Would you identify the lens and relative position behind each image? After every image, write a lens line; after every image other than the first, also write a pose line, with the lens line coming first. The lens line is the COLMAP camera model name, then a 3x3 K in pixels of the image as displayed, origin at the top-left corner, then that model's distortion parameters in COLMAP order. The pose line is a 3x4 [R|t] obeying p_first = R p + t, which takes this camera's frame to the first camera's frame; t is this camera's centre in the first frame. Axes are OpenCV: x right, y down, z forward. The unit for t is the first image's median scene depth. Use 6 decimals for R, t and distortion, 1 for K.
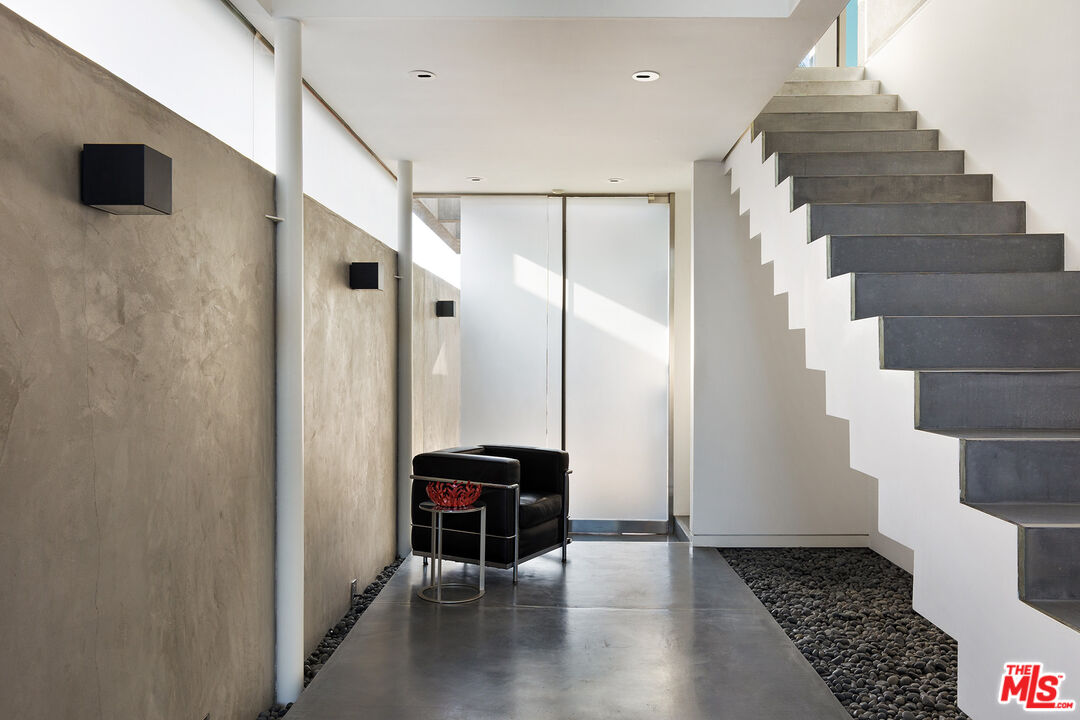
lens RADIAL K [[835.8, 0, 540.0], [0, 835.8, 360.0], [0, 0, 1]] dist [0.004280, 0.002469]
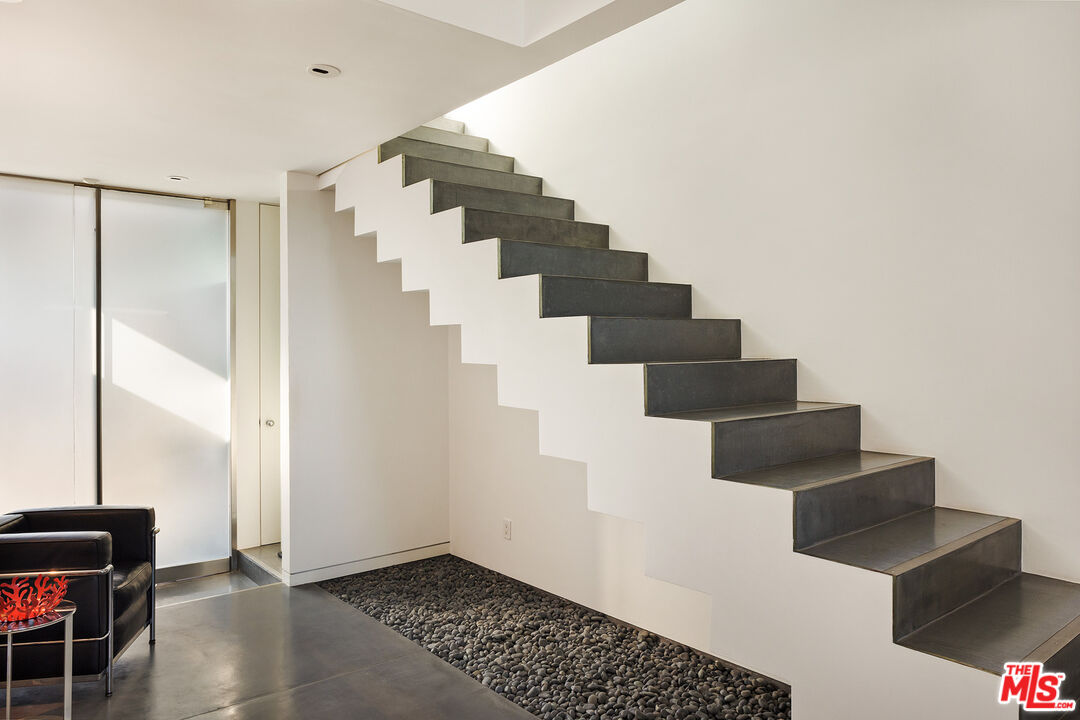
lens RADIAL K [[748.1, 0, 540.0], [0, 748.1, 360.0], [0, 0, 1]] dist [-0.003714, -0.002892]
pose [[0.766747, -0.014839, 0.641777, -0.162236], [0.012460, 0.999888, 0.008232, -0.038941], [-0.641828, 0.001685, 0.766847, 0.227050]]
